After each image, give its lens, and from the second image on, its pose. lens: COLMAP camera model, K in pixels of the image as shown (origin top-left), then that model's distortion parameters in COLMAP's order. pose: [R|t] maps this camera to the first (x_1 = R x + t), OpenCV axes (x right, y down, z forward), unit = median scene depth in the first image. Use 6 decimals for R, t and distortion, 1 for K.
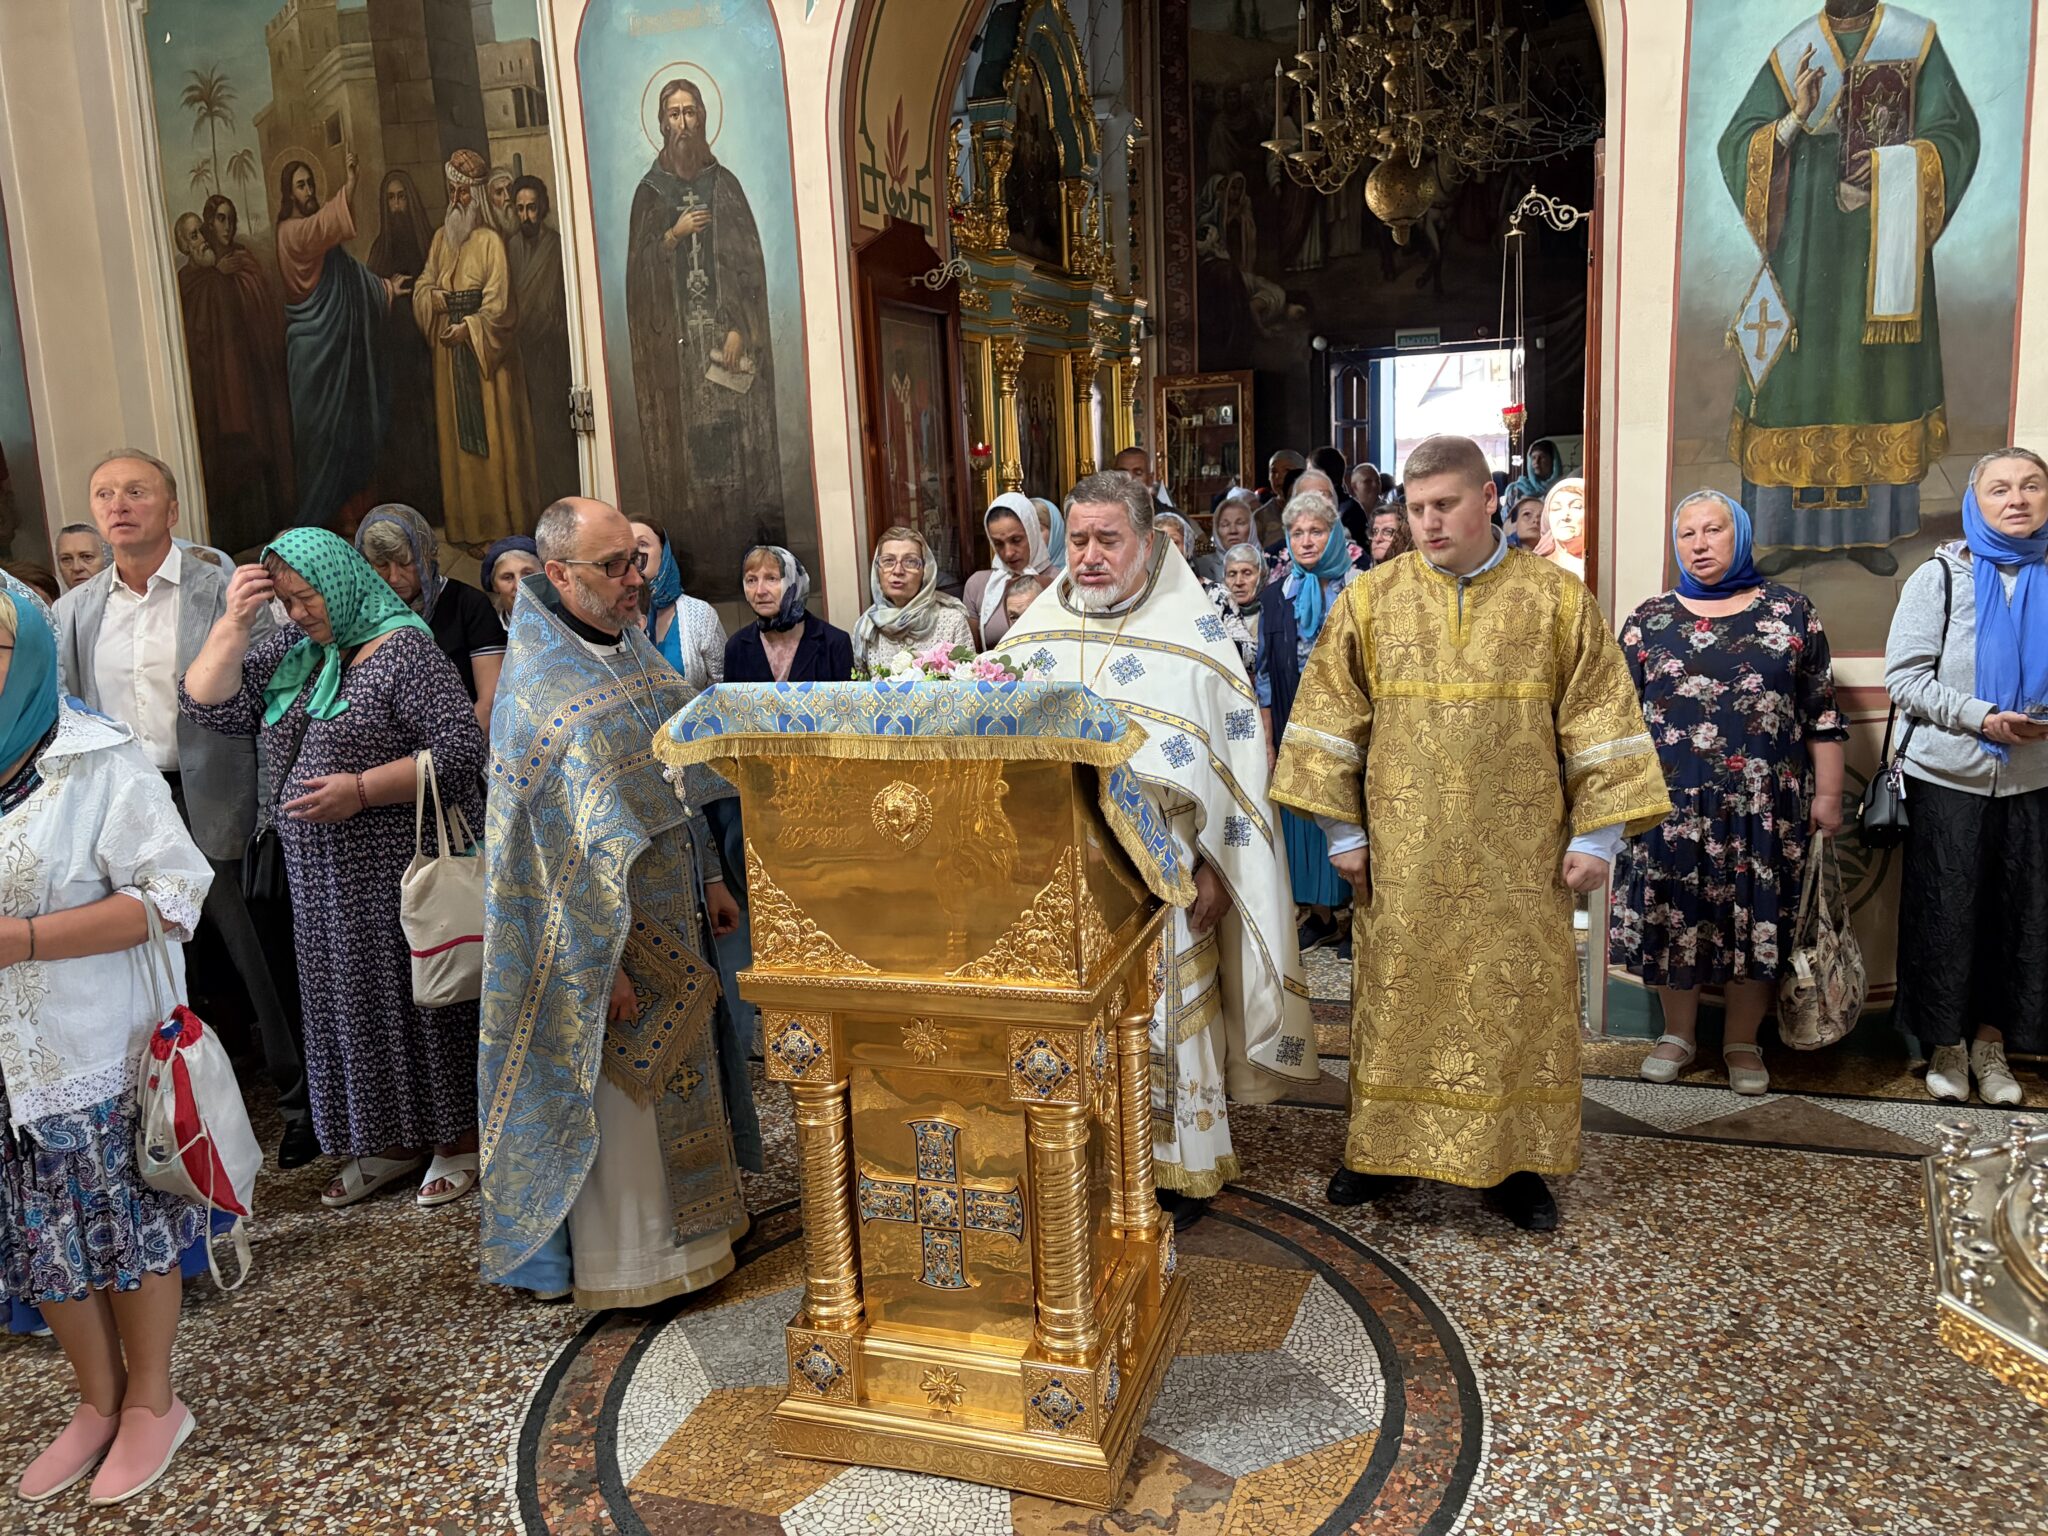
lens RADIAL K [[1446.5, 0, 1023.1], [0, 1446.5, 766.3], [0, 0, 1]] dist [0.007917, -0.012097]
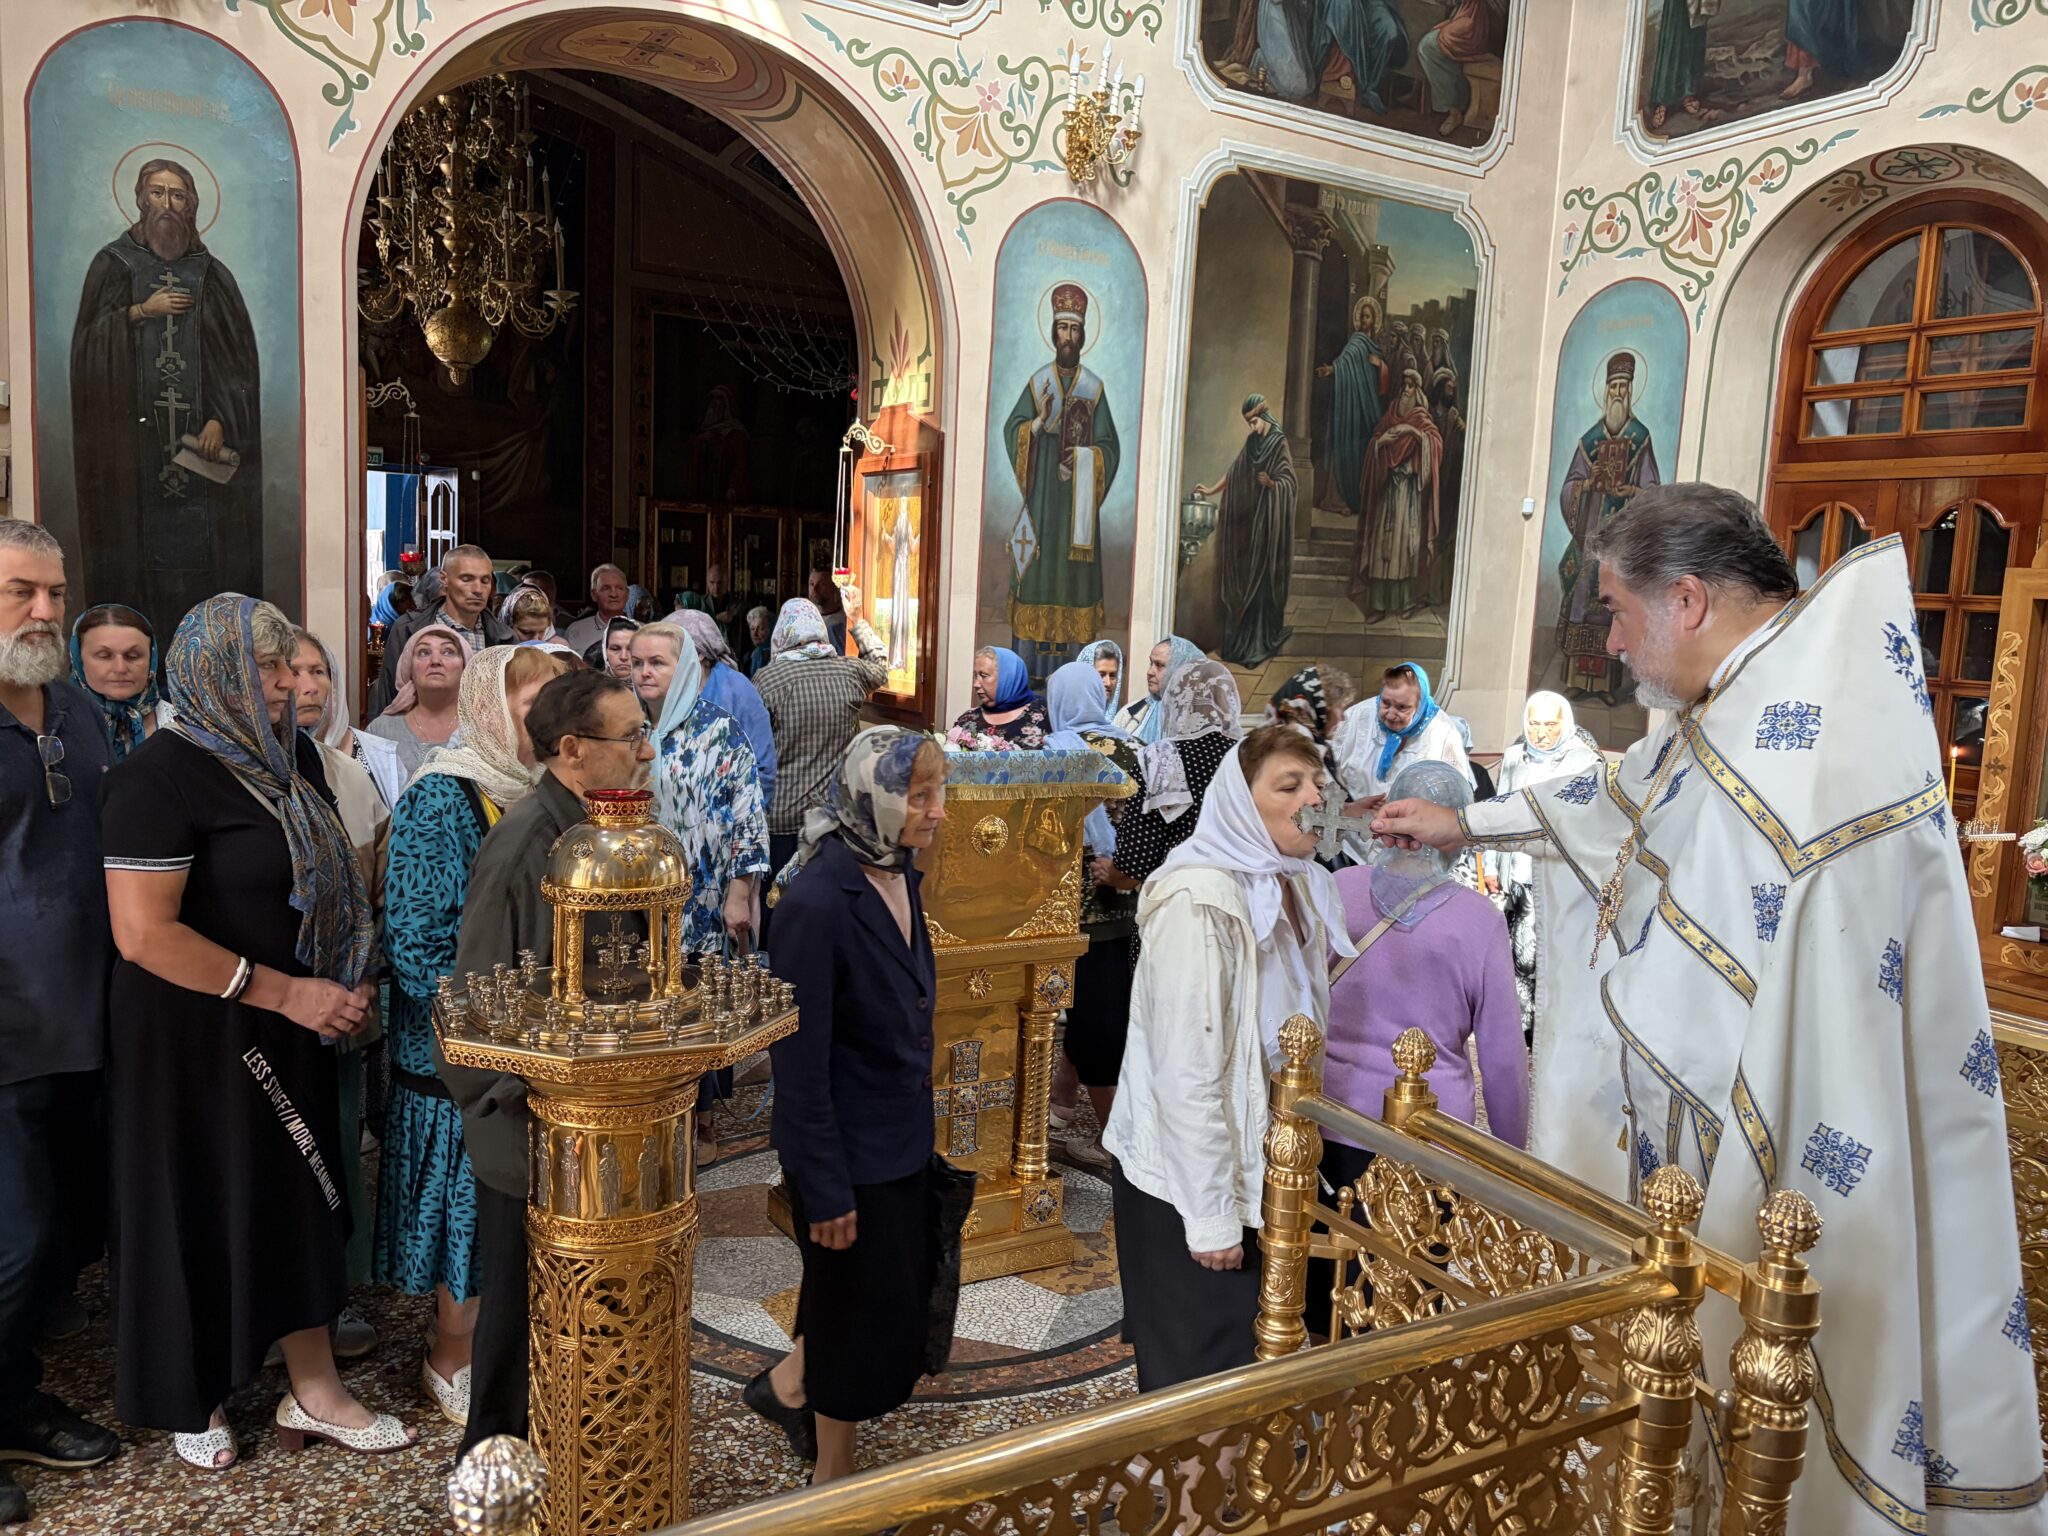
lens RADIAL K [[1446.5, 0, 963.6], [0, 1446.5, 788.7], [0, 0, 1]] dist [0.007917, -0.012097]
pose [[0.689293, -0.018336, 0.724251, -0.570286], [0.062759, 0.997433, -0.034478, 0.015860], [-0.721759, 0.069219, 0.688674, -0.030698]]
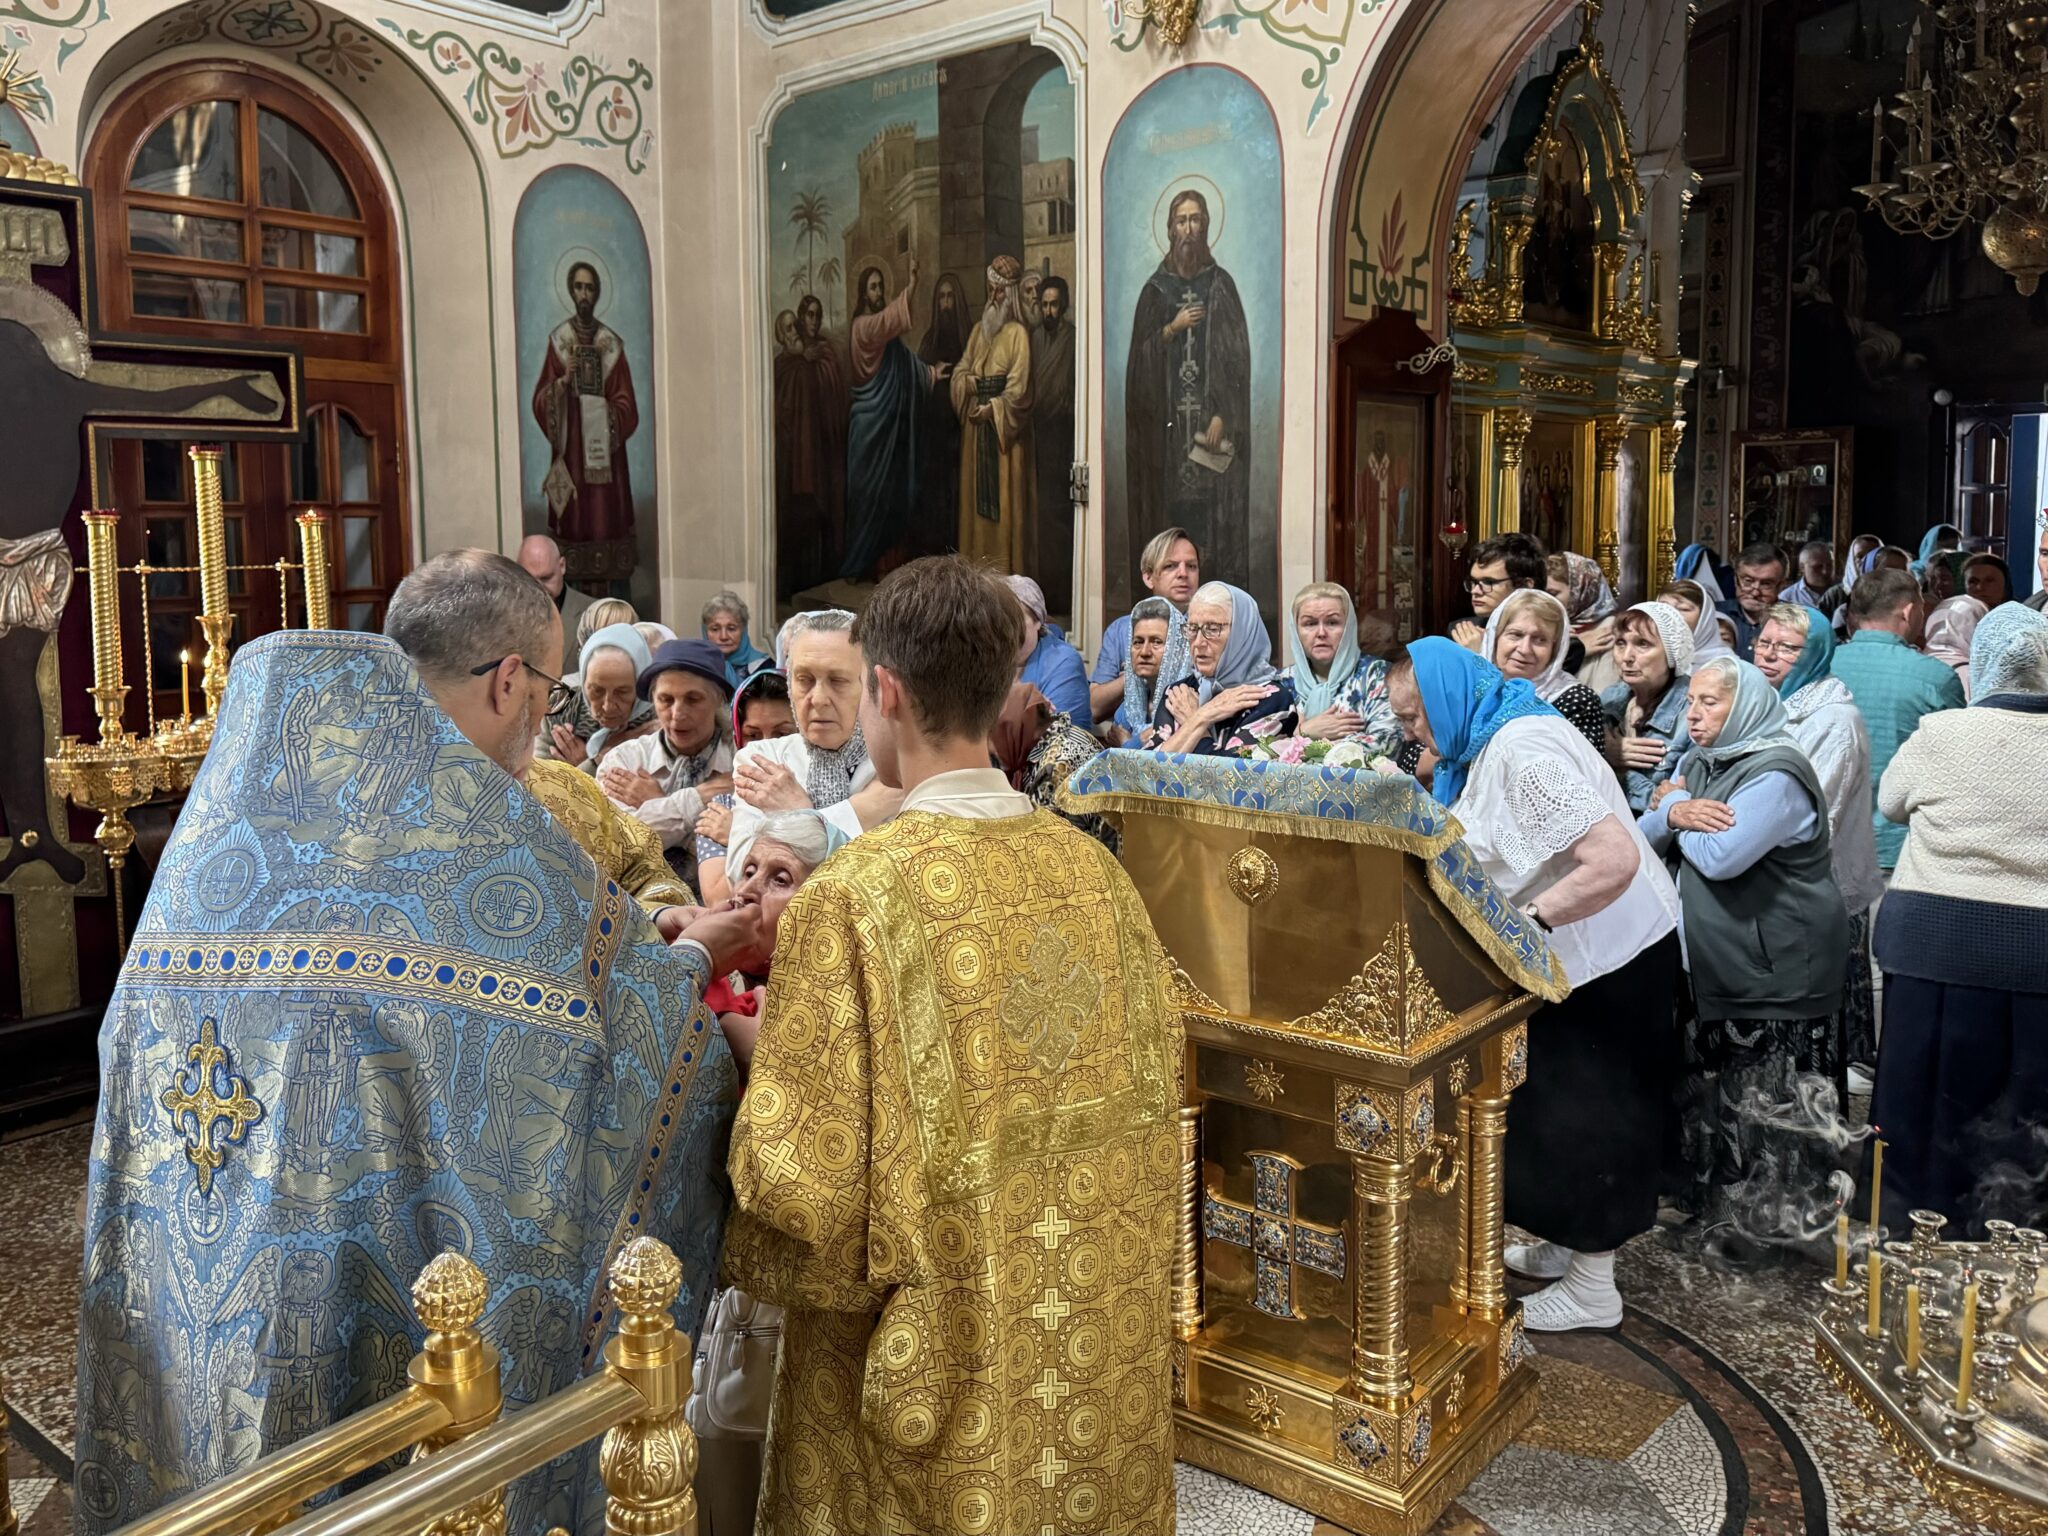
lens RADIAL K [[1527.3, 0, 985.0], [0, 1527.3, 750.1], [0, 0, 1]] dist [0.002014, -0.043408]
pose [[0.926871, 0.084948, -0.365641, 0.077188], [-0.101073, 0.994561, -0.025149, -0.007418], [0.361516, 0.060266, 0.930416, -0.105272]]
